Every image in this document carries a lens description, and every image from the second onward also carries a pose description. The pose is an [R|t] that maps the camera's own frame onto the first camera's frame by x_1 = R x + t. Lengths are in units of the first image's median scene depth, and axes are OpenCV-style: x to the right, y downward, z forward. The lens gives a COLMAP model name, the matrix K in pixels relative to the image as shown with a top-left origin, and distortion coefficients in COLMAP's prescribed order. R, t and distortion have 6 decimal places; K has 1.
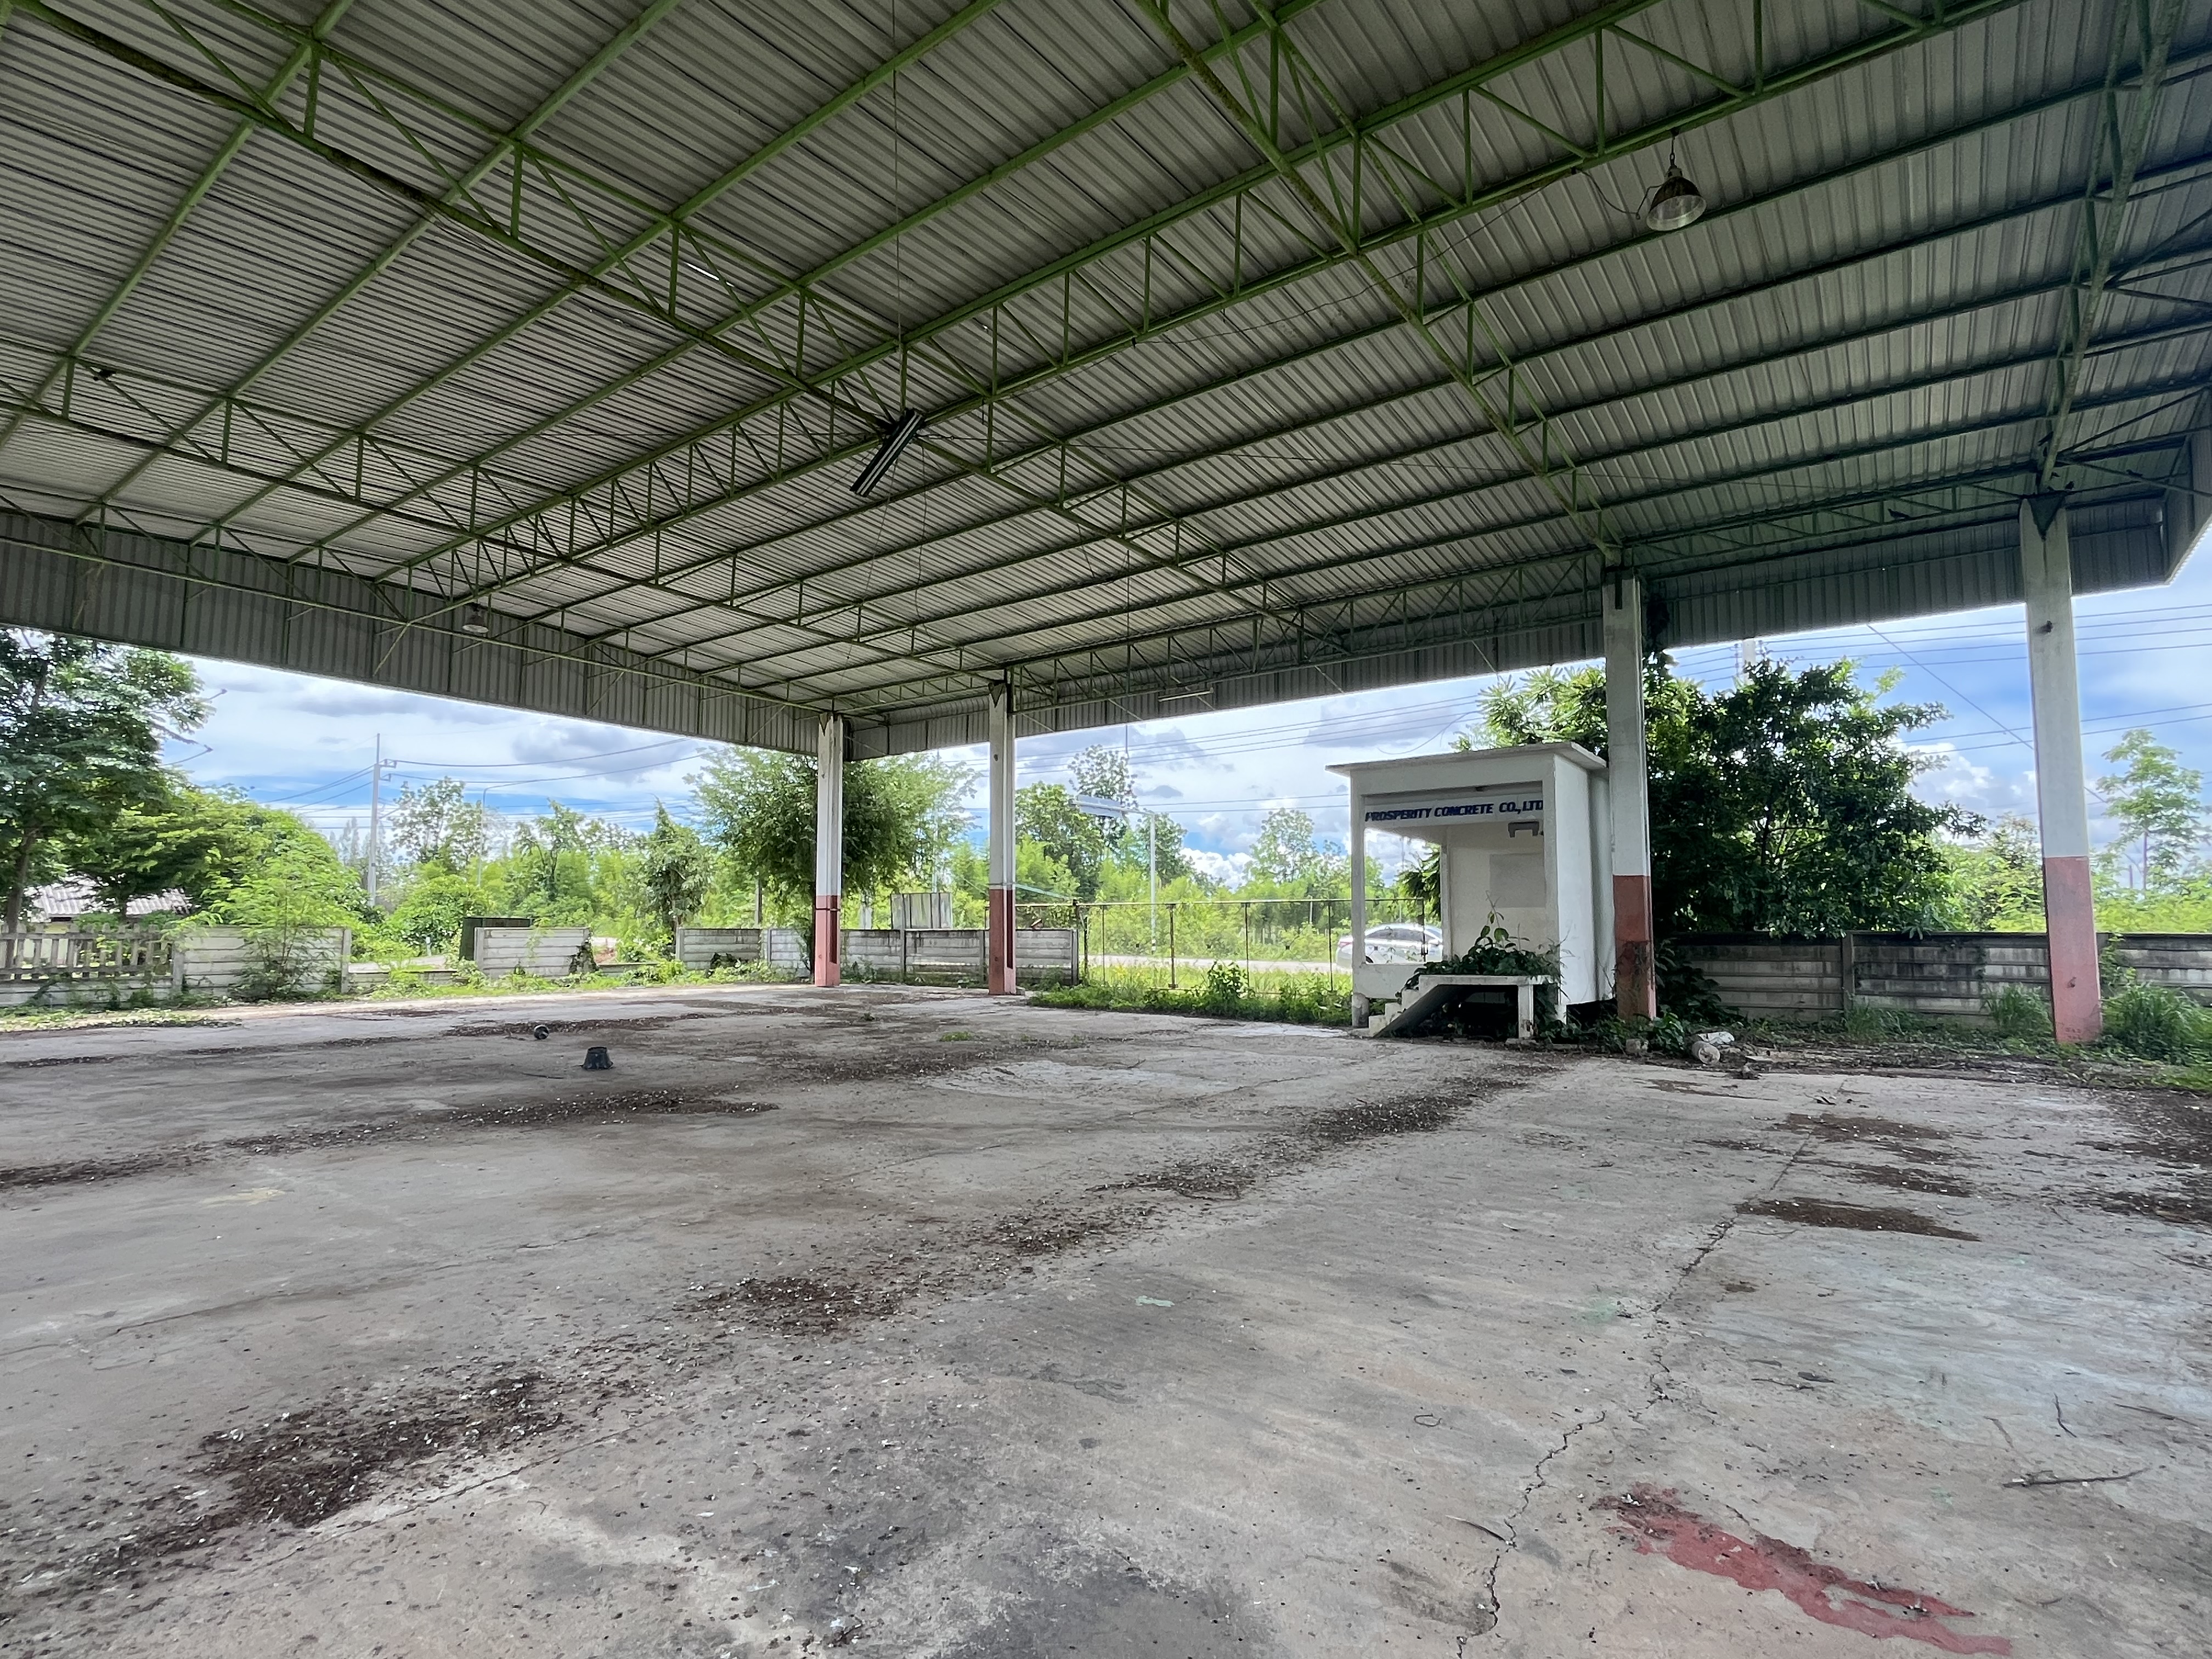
lens RADIAL K [[1095.1, 0, 1105.8], [0, 1095.1, 834.9], [0, 0, 1]] dist [-0.003019, 0.000917]
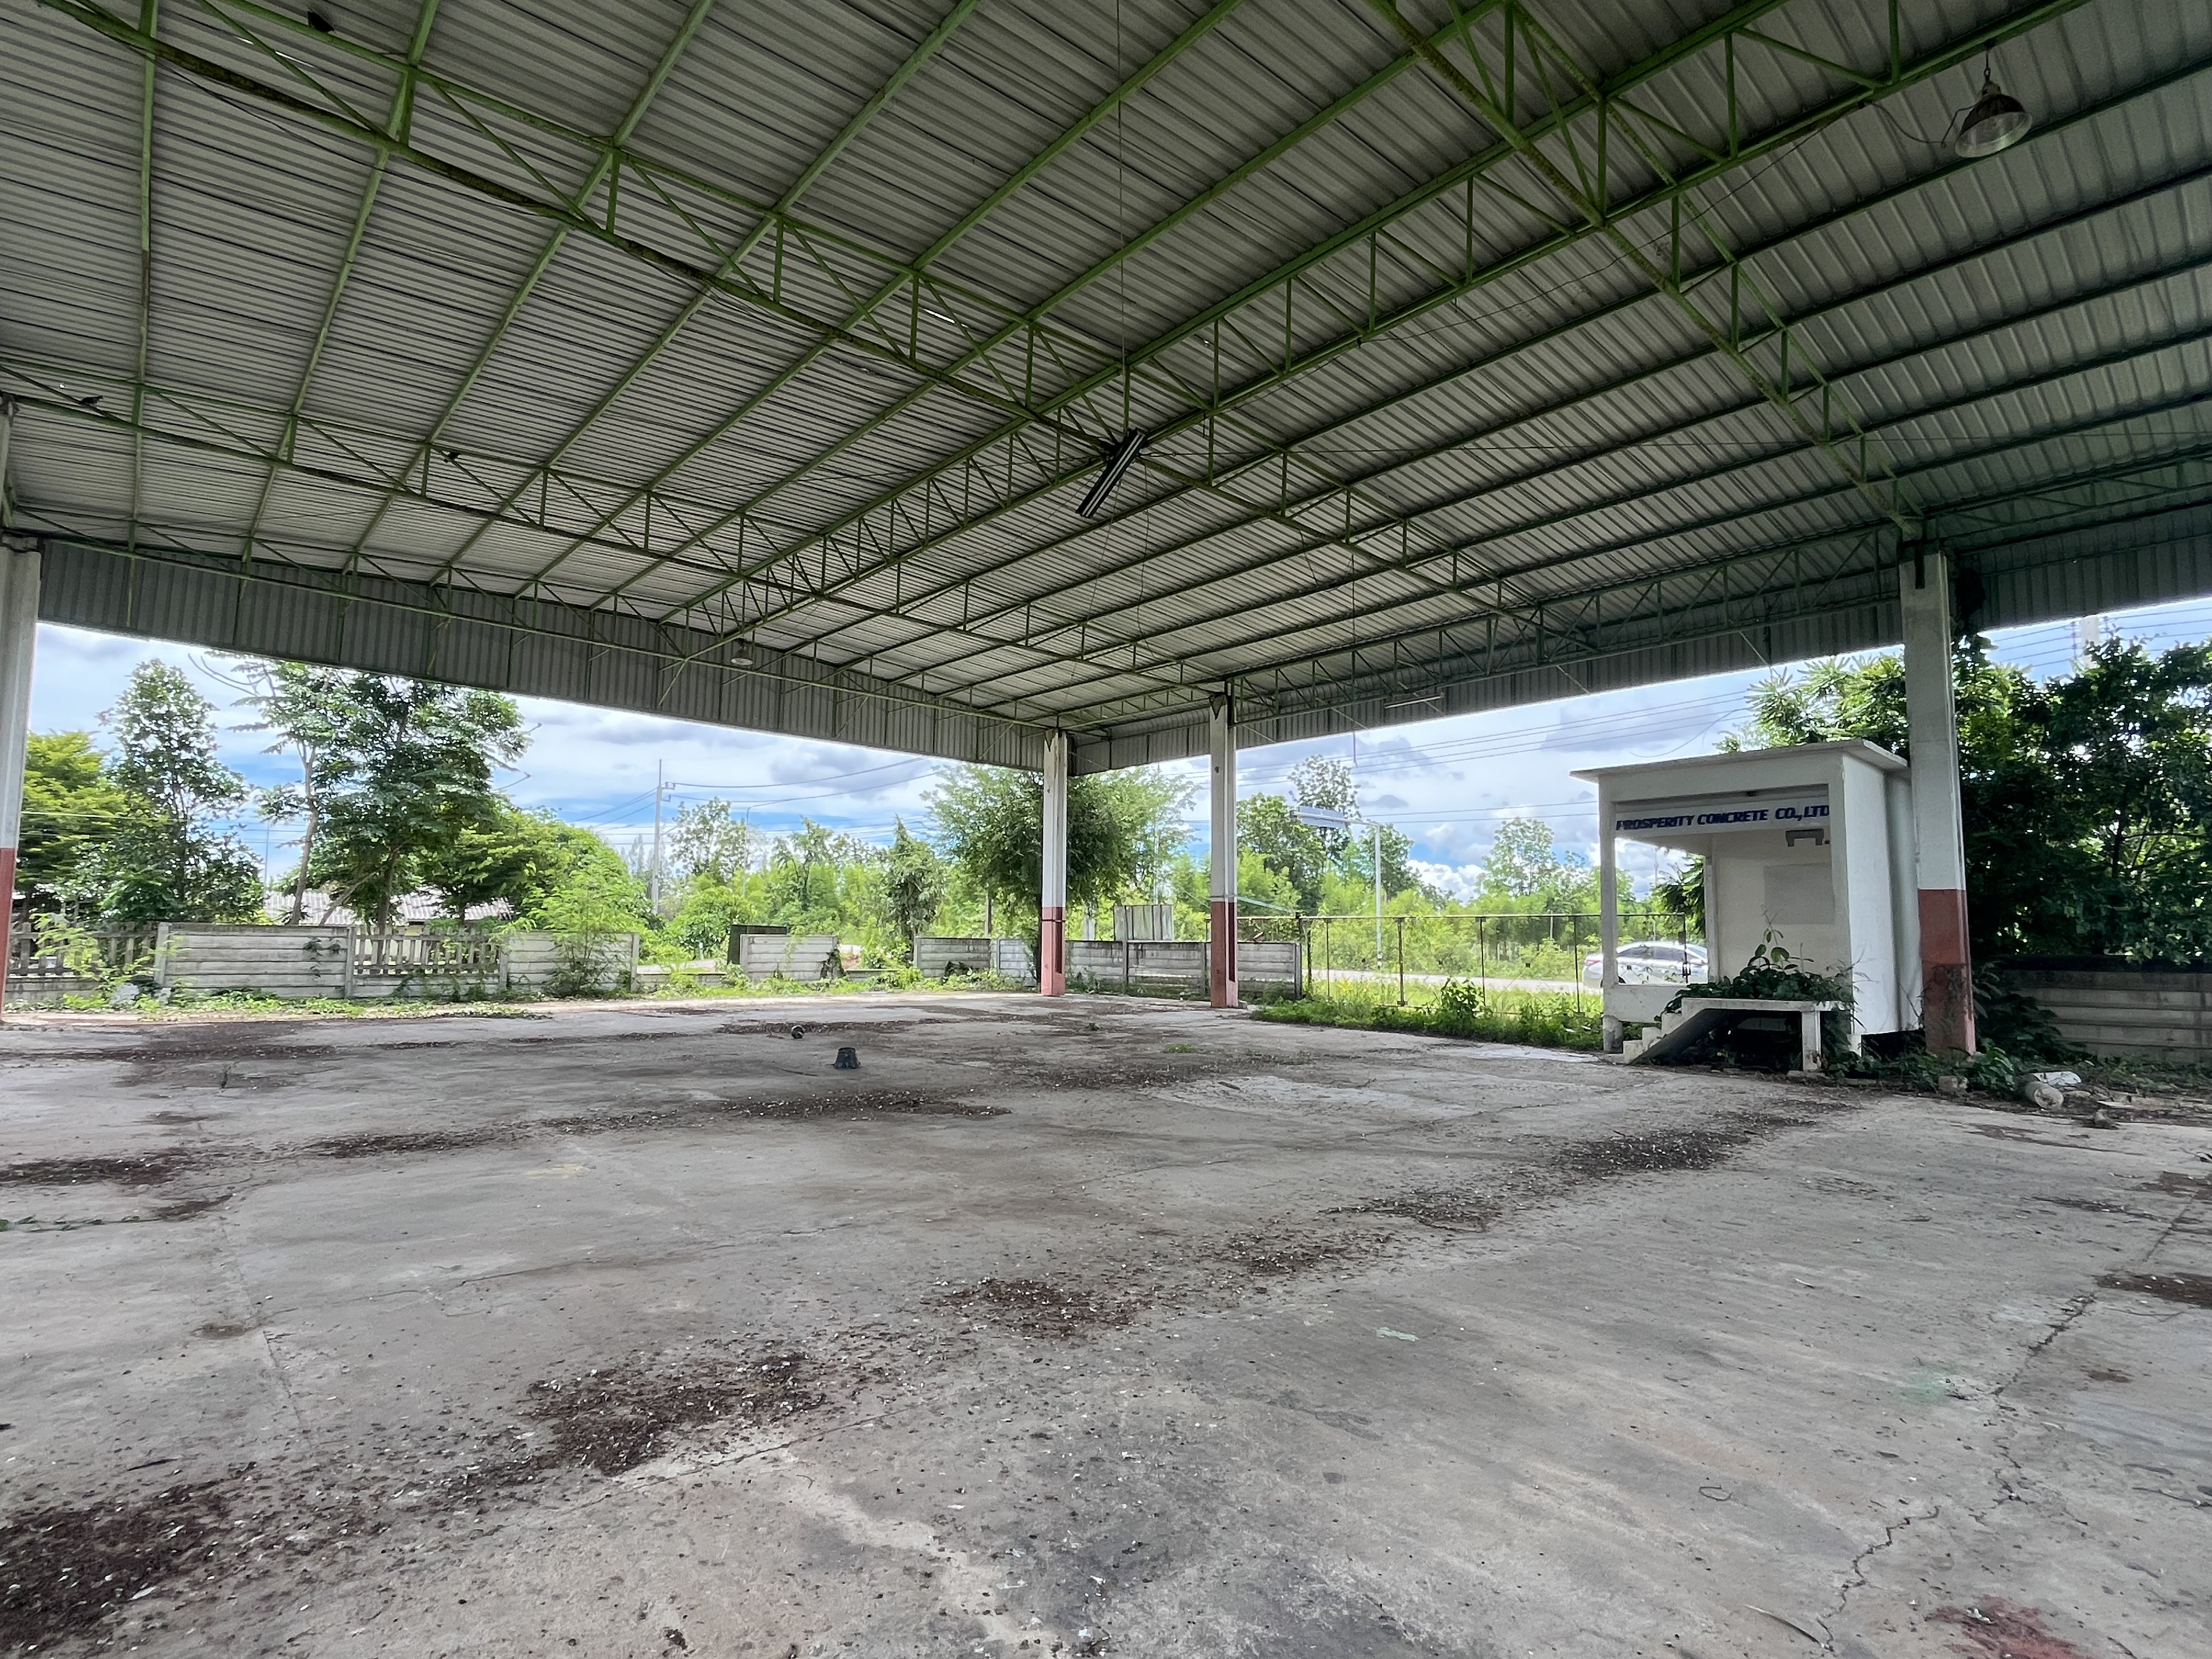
lens RADIAL K [[1095.1, 0, 1100.0], [0, 1095.1, 830.9], [0, 0, 1]] dist [-0.003019, 0.000917]
pose [[0.979137, -0.008002, -0.203046, -0.004609], [0.004975, 0.999869, -0.015415, 0.000012], [0.203142, 0.014083, 0.979048, 0.001869]]
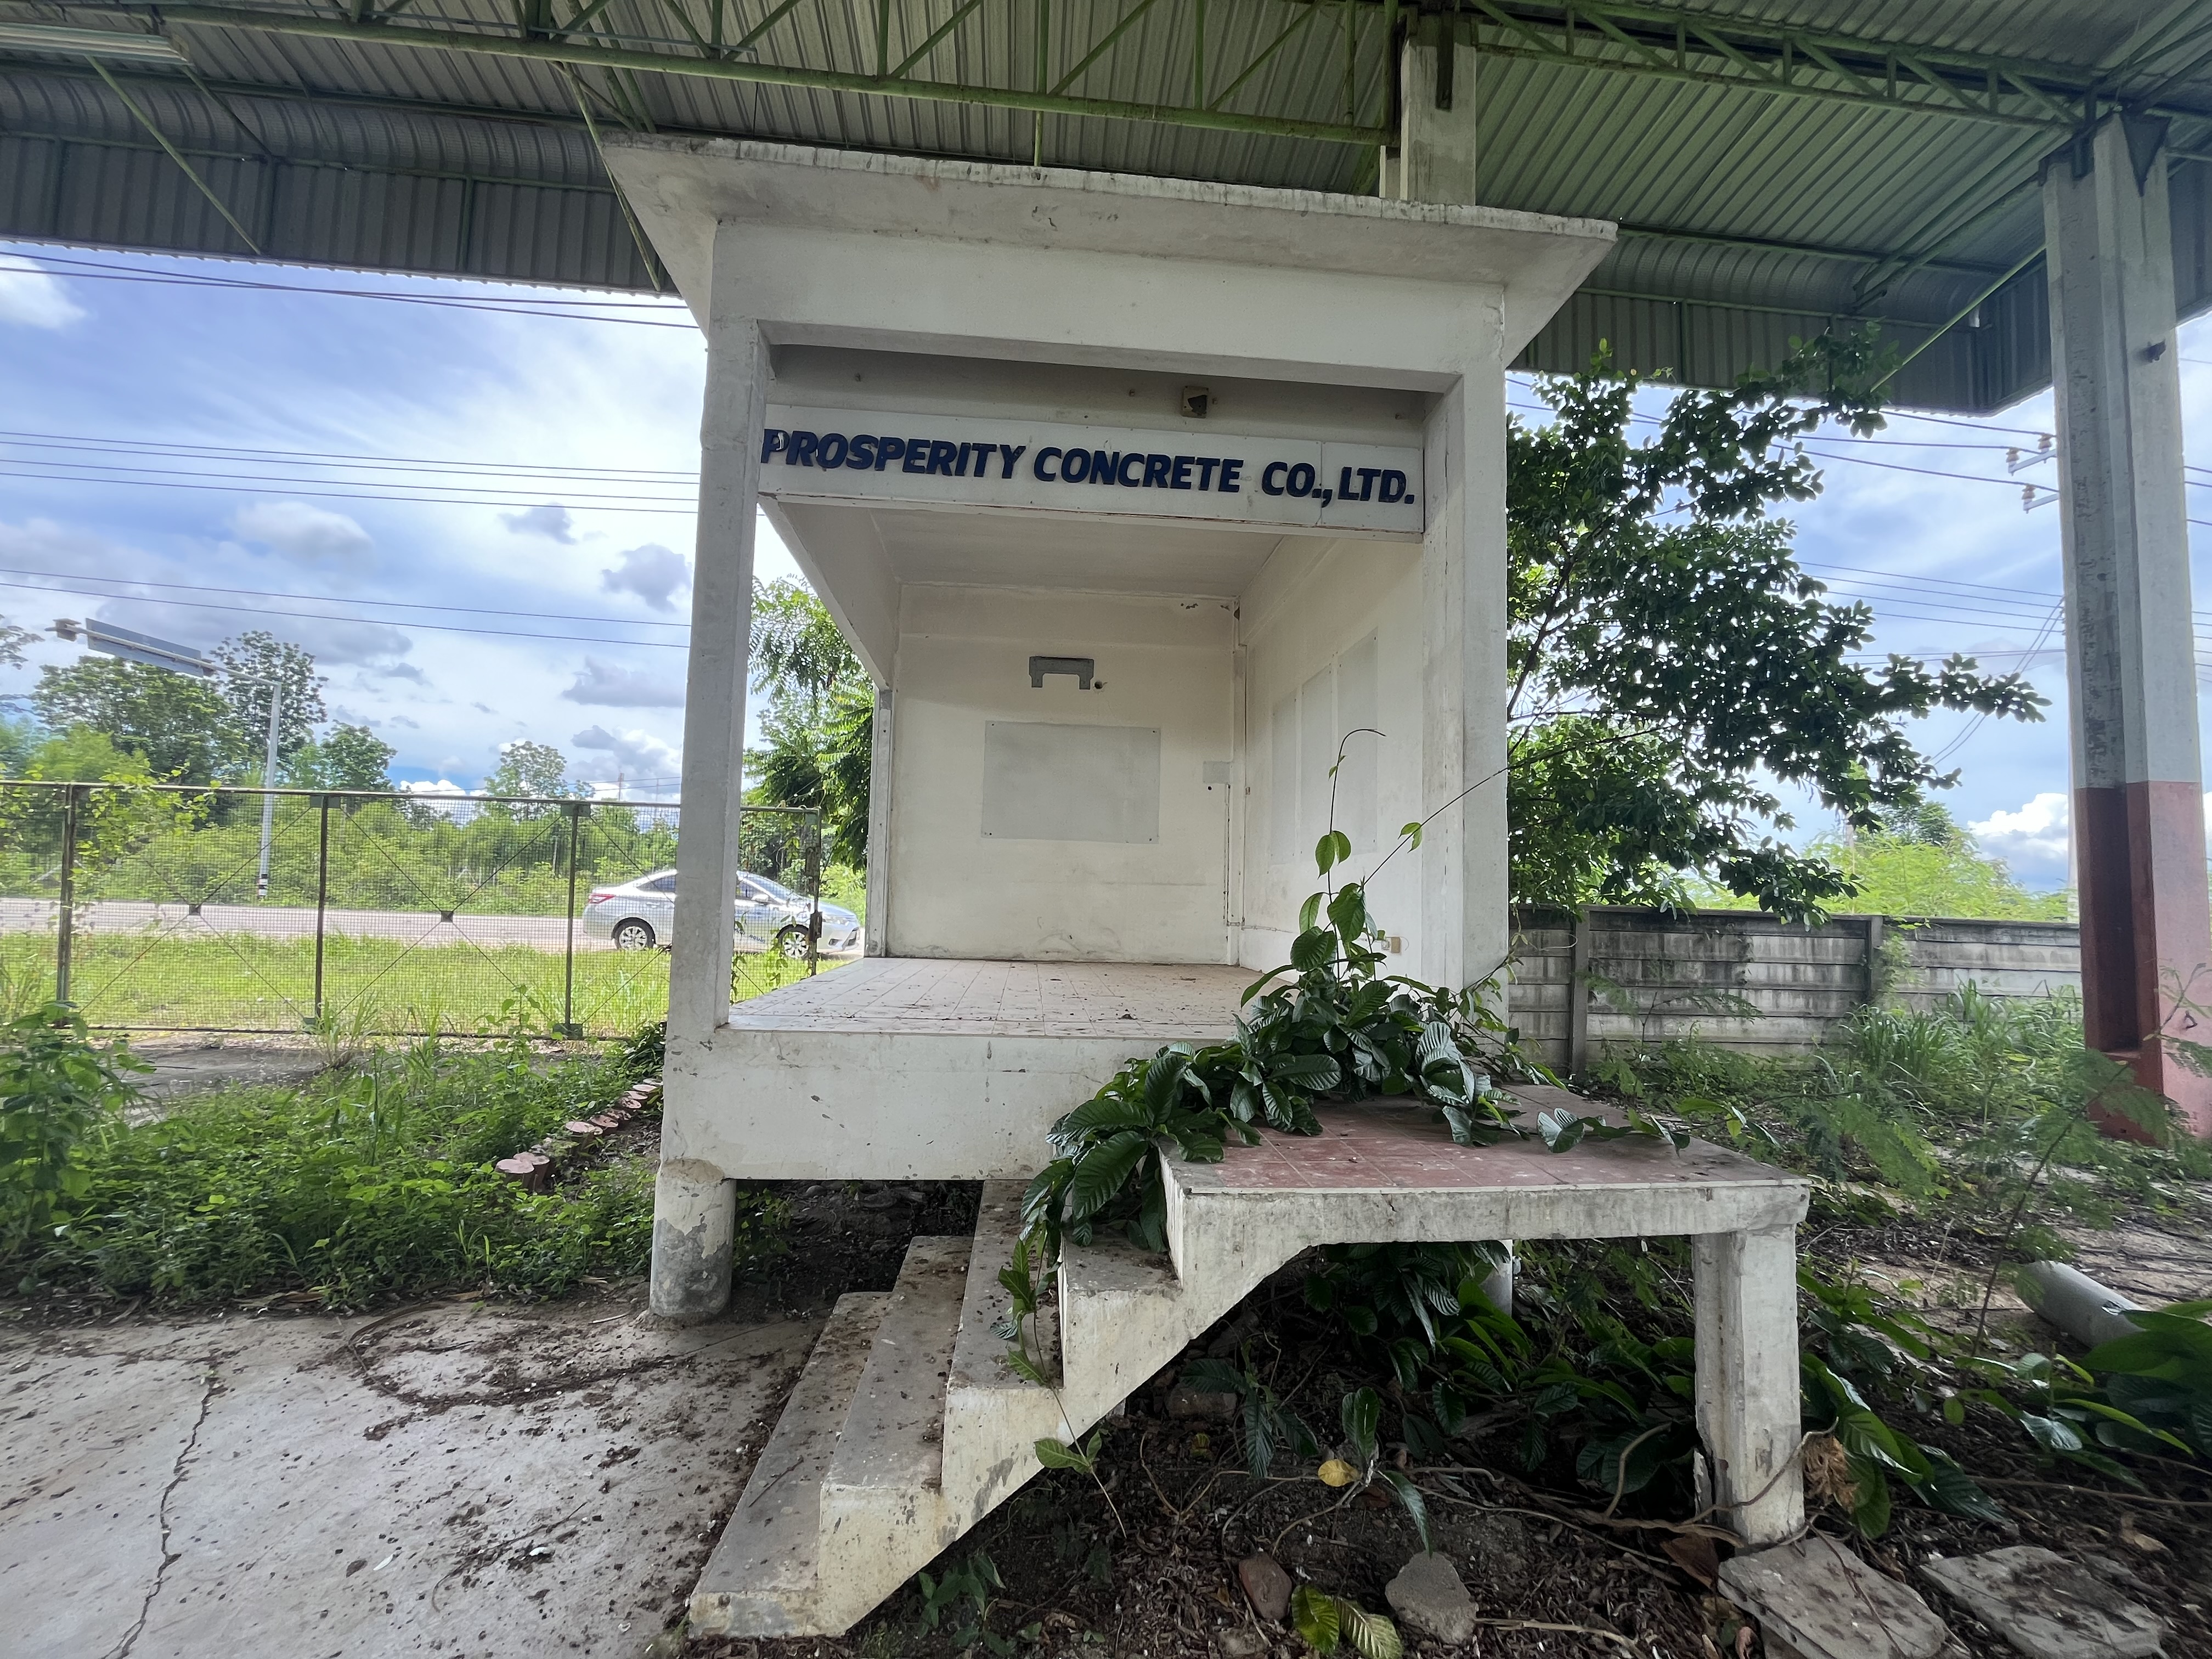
lens RADIAL K [[884.0, 0, 1094.4], [0, 884.0, 835.4], [0, 0, 1]] dist [-0.000428, -0.000180]
pose [[0.744031, 0.058653, 0.665566, 0.227316], [-0.085321, 0.996325, 0.007578, 0.092724], [-0.662675, -0.062425, 0.746301, 1.098282]]
